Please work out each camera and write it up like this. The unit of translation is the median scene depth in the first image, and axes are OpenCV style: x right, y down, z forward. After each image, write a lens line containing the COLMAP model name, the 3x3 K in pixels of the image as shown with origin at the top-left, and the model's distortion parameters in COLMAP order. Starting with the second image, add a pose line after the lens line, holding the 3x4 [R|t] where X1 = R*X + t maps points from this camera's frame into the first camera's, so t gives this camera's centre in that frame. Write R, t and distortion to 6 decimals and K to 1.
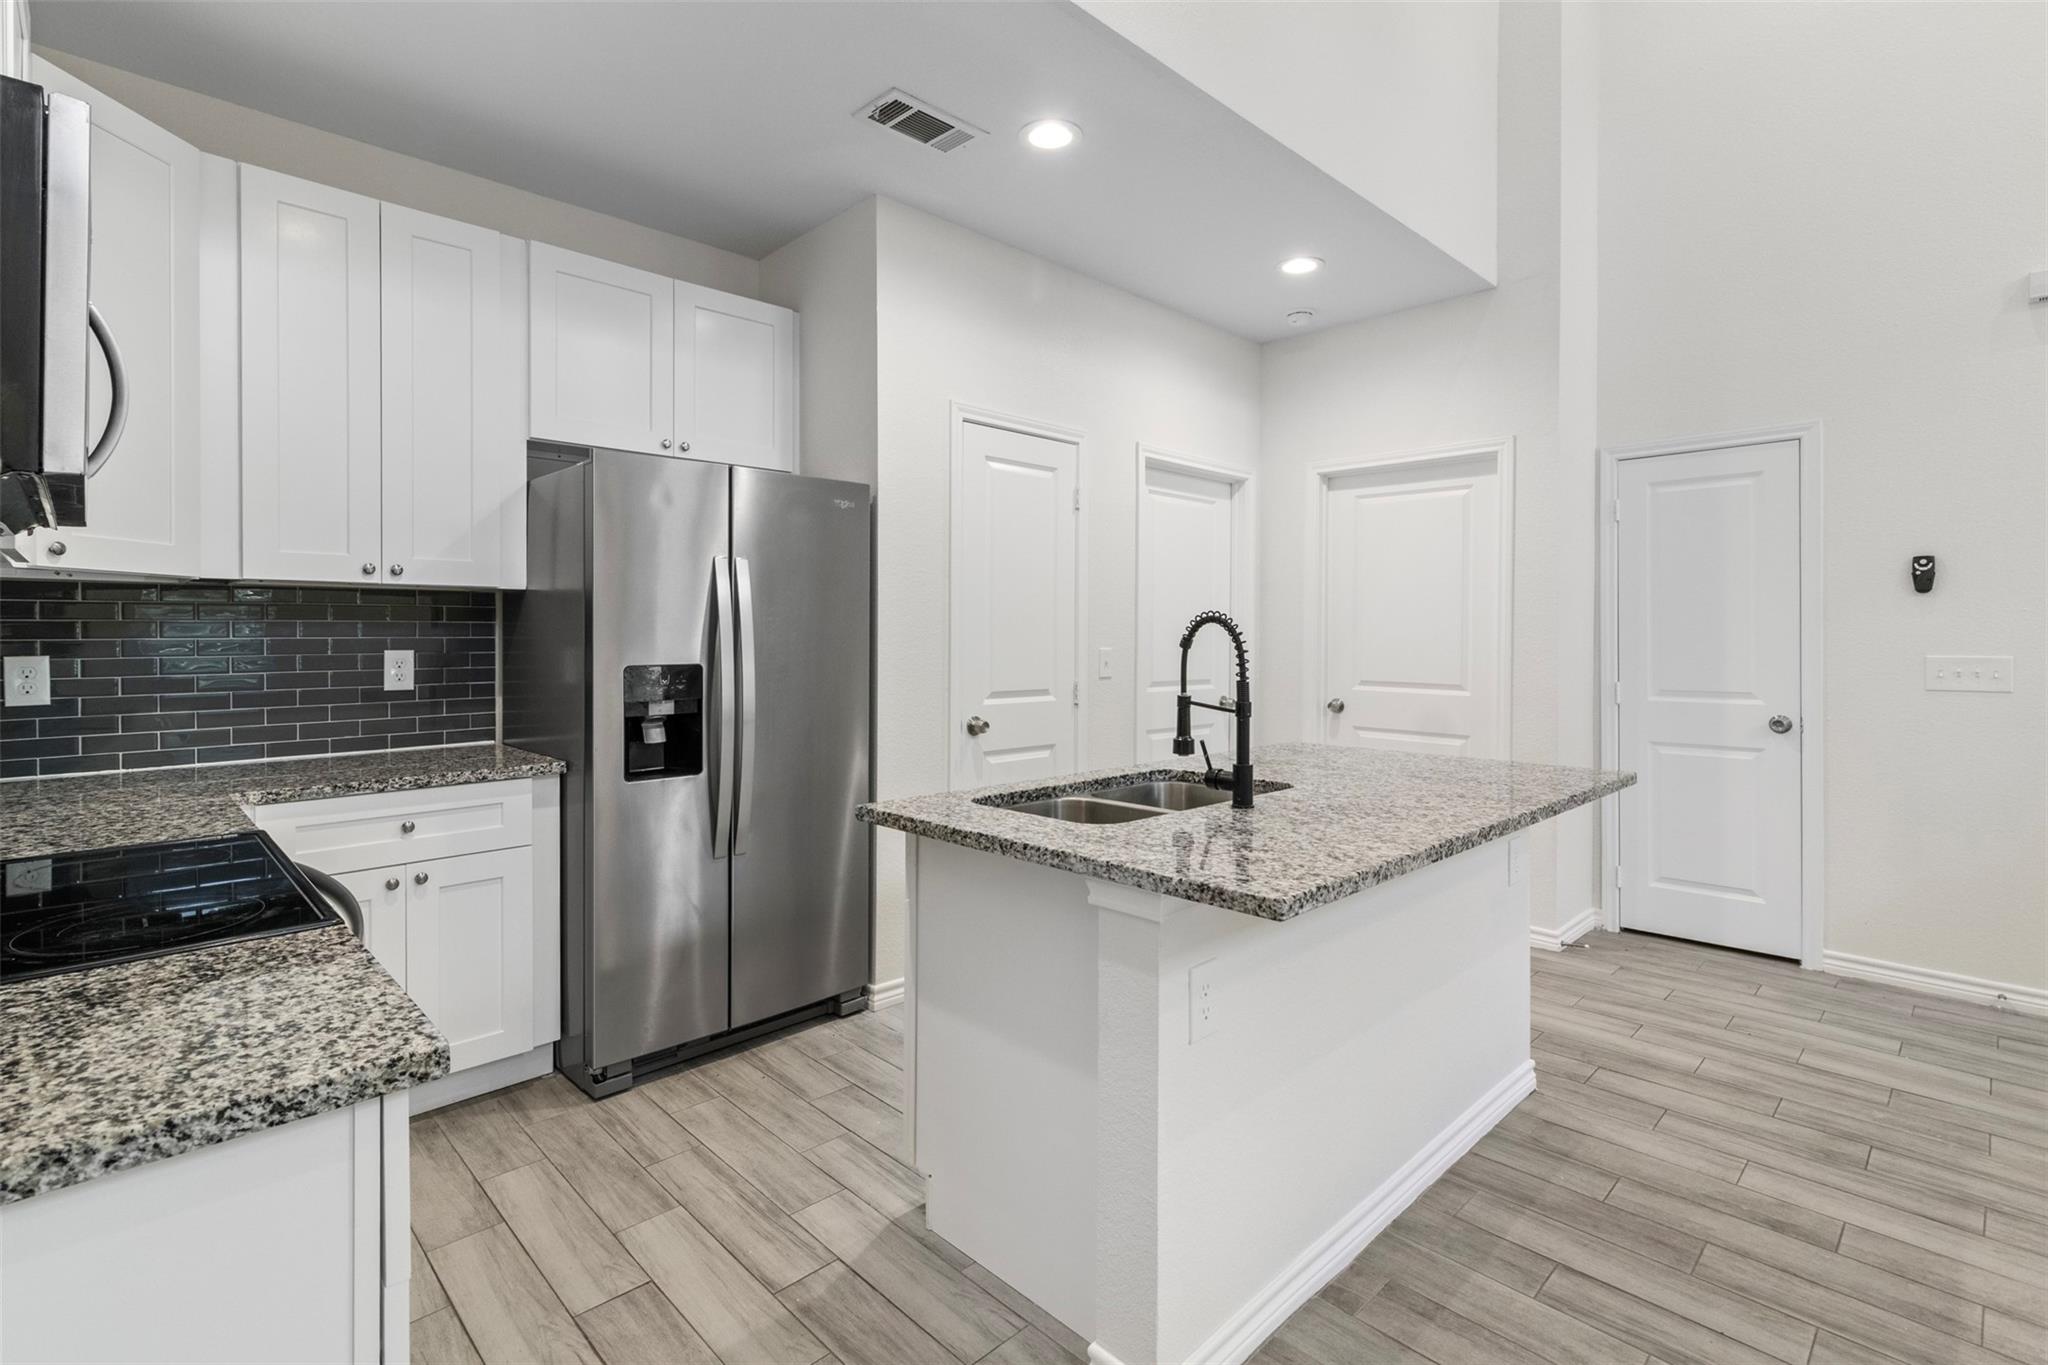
lens RADIAL K [[959.5, 0, 1010.4], [0, 959.5, 636.5], [0, 0, 1]] dist [0.002879, 0.000234]
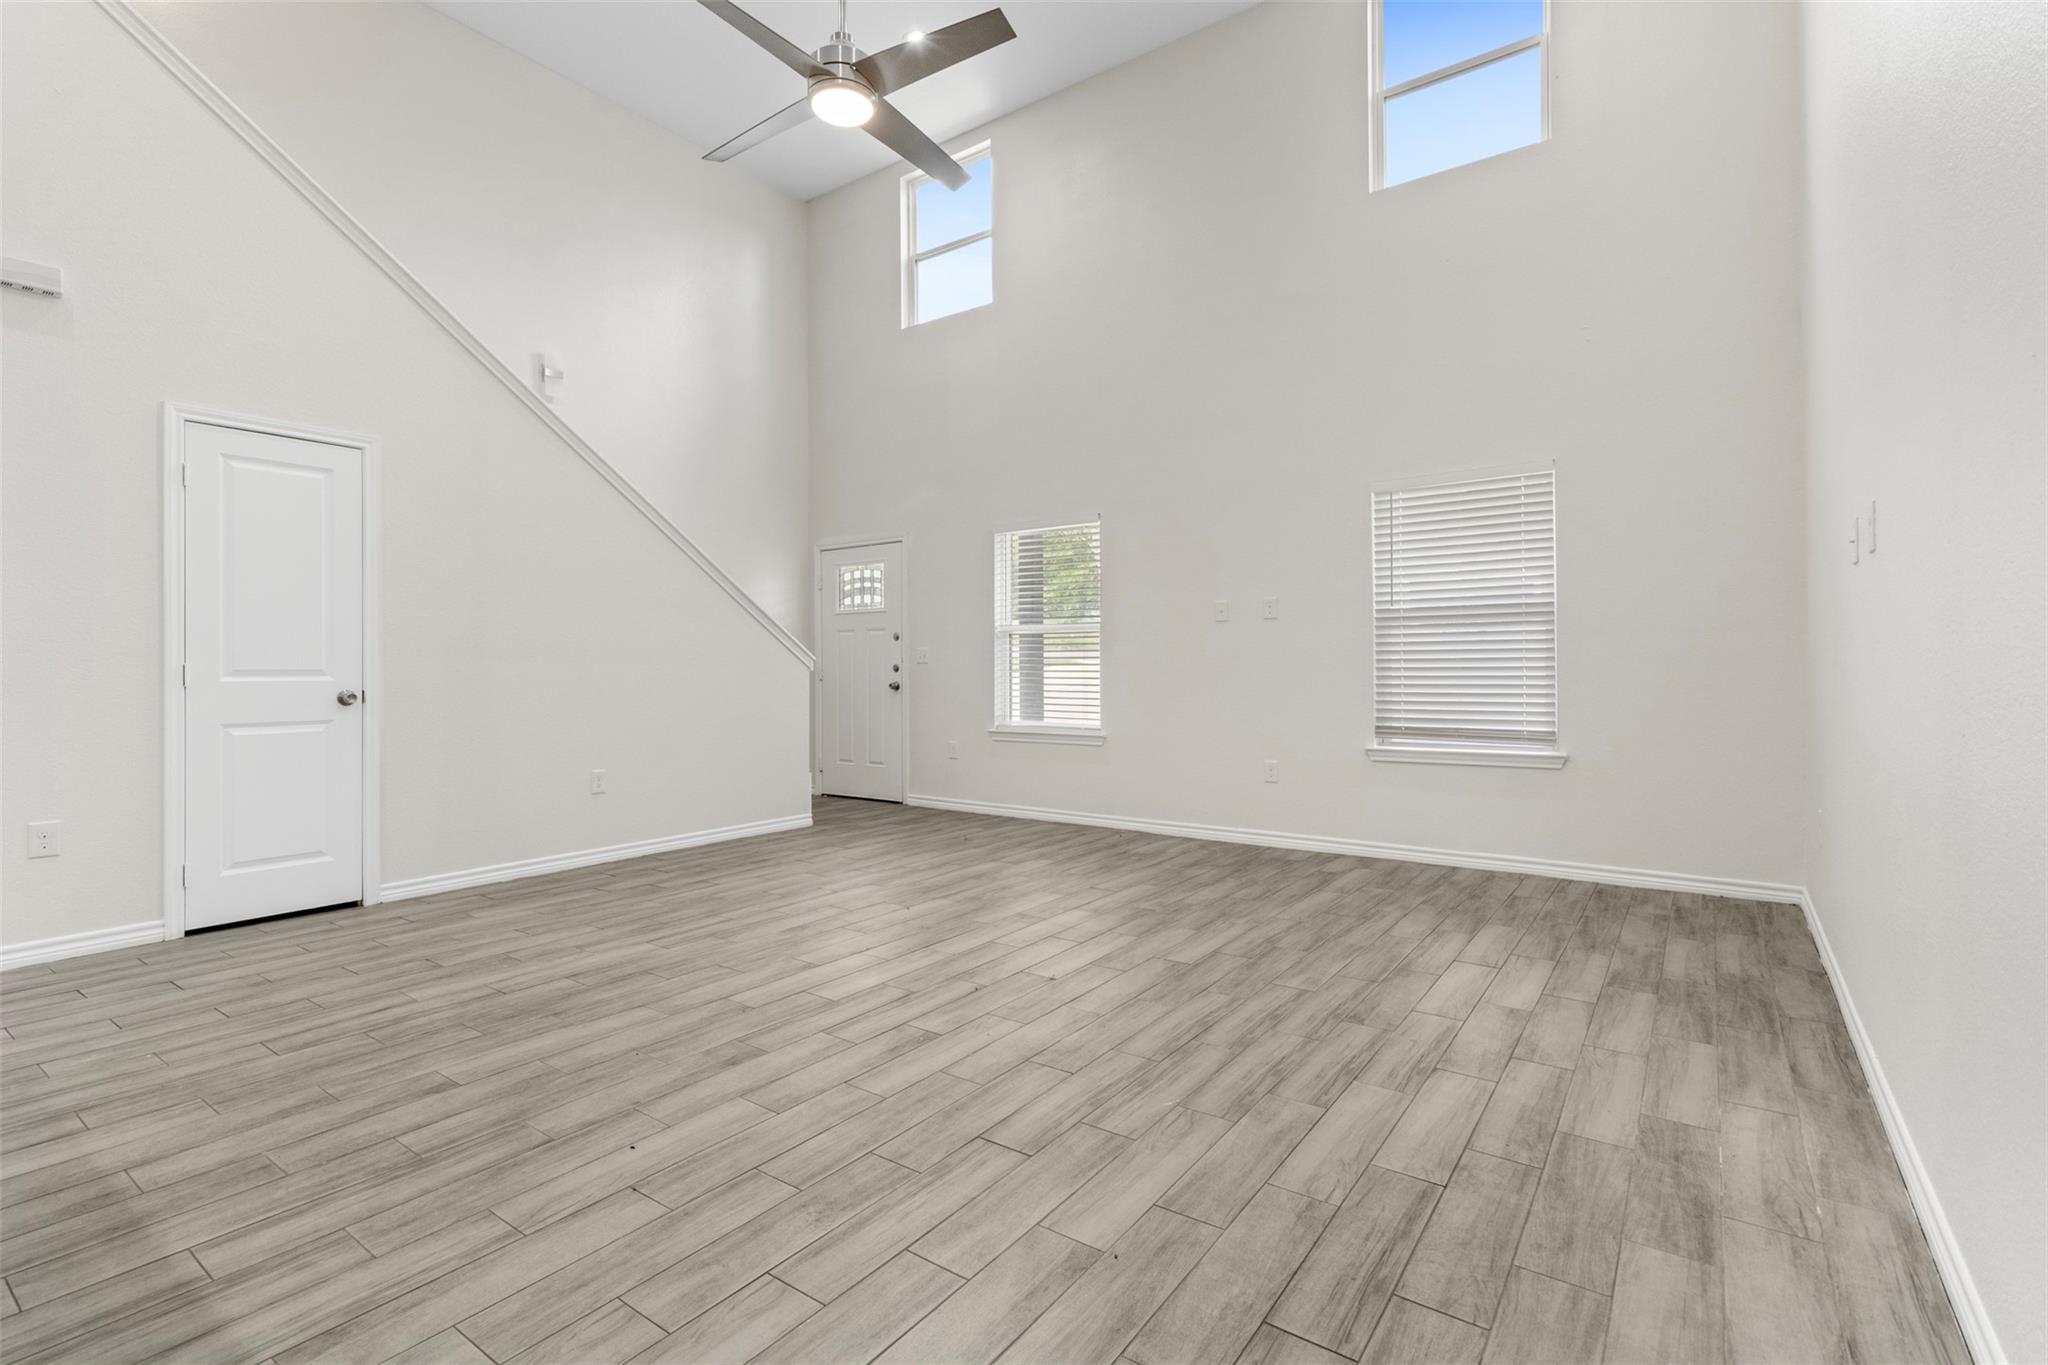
lens RADIAL K [[947.7, 0, 1013.6], [0, 947.7, 663.3], [0, 0, 1]] dist [0.002805, 0.000062]
pose [[-0.171730, 0.002498, 0.985141, -0.165447], [0.007168, 0.999973, -0.001286, 0.087211], [-0.985118, 0.006841, -0.171743, 0.127711]]
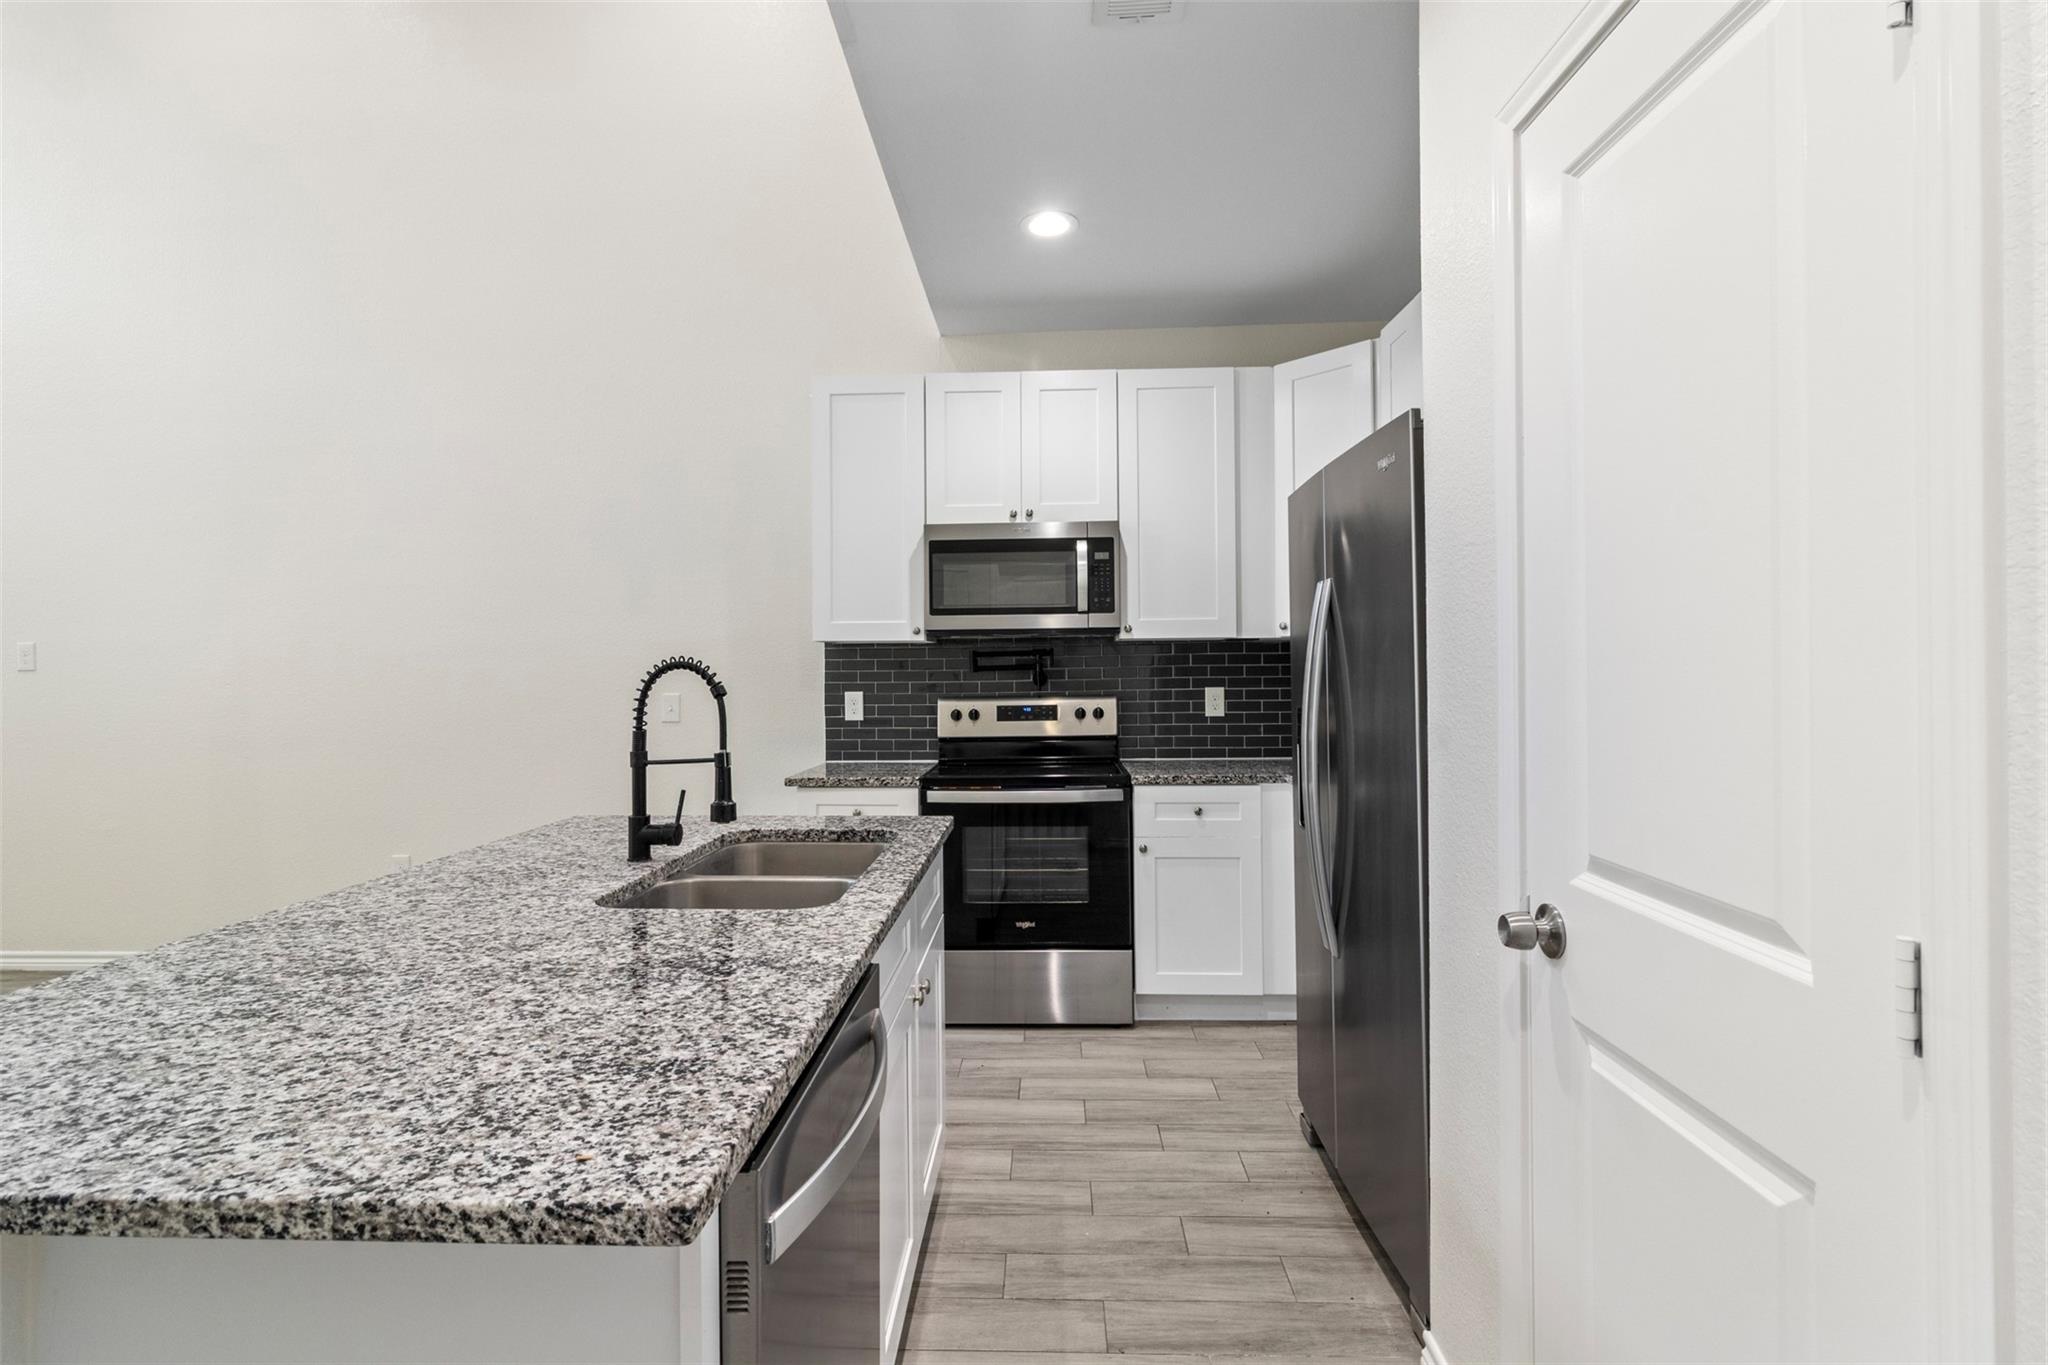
lens RADIAL K [[947.7, 0, 1013.6], [0, 947.7, 663.3], [0, 0, 1]] dist [0.002805, 0.000062]
pose [[-0.723705, 0.000197, -0.690110, 0.483081], [0.004453, 0.999980, -0.004384, -0.011220], [0.690096, -0.006246, -0.723691, 1.501028]]
